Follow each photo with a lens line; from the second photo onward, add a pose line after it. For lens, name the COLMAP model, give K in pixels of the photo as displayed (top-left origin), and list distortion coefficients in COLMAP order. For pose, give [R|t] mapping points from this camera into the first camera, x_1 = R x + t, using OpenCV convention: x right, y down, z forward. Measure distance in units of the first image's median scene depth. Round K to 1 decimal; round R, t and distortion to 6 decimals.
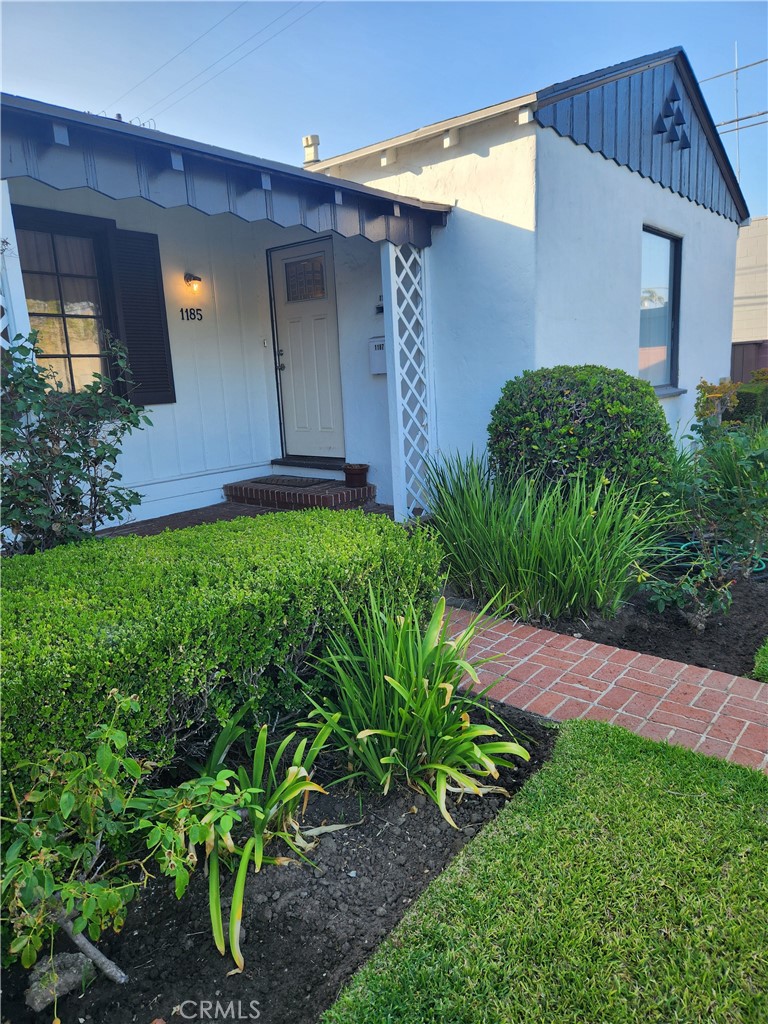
lens RADIAL K [[681.7, 0, 384.0], [0, 681.7, 512.0], [0, 0, 1]] dist [0.058278, -0.000591]
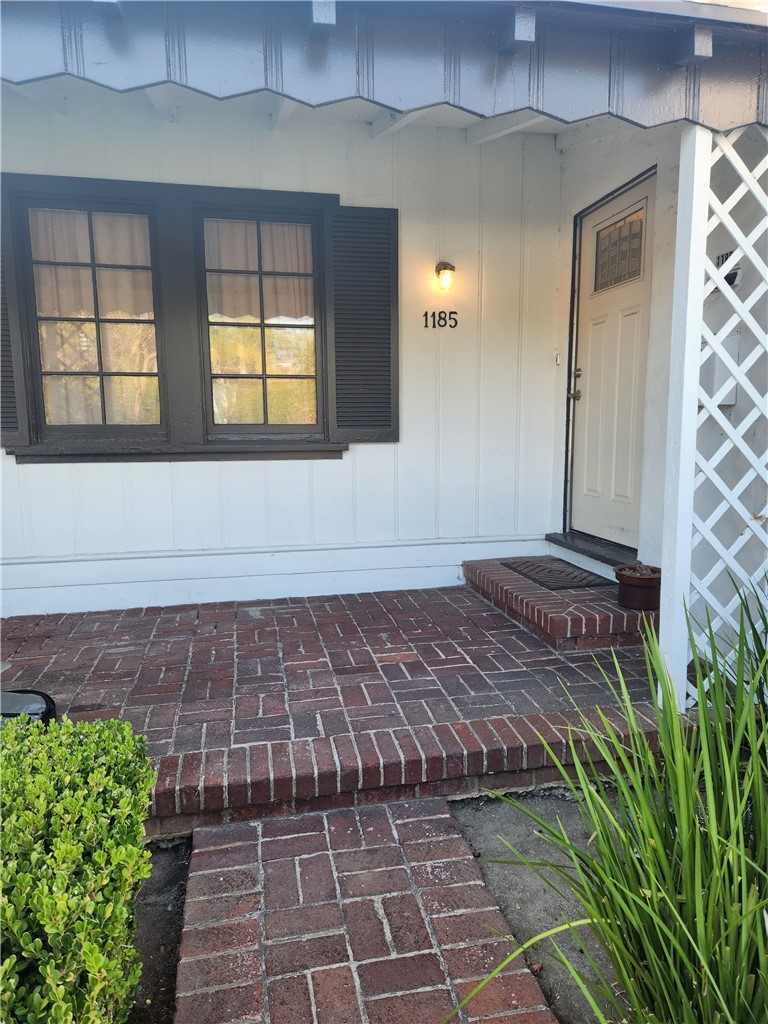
lens RADIAL K [[681.7, 0, 384.0], [0, 681.7, 512.0], [0, 0, 1]] dist [0.058278, -0.000591]
pose [[0.792166, 0.129431, -0.596424, 0.119847], [-0.149530, 0.988629, 0.015939, -0.095797], [0.591705, 0.076557, 0.802512, 0.422109]]
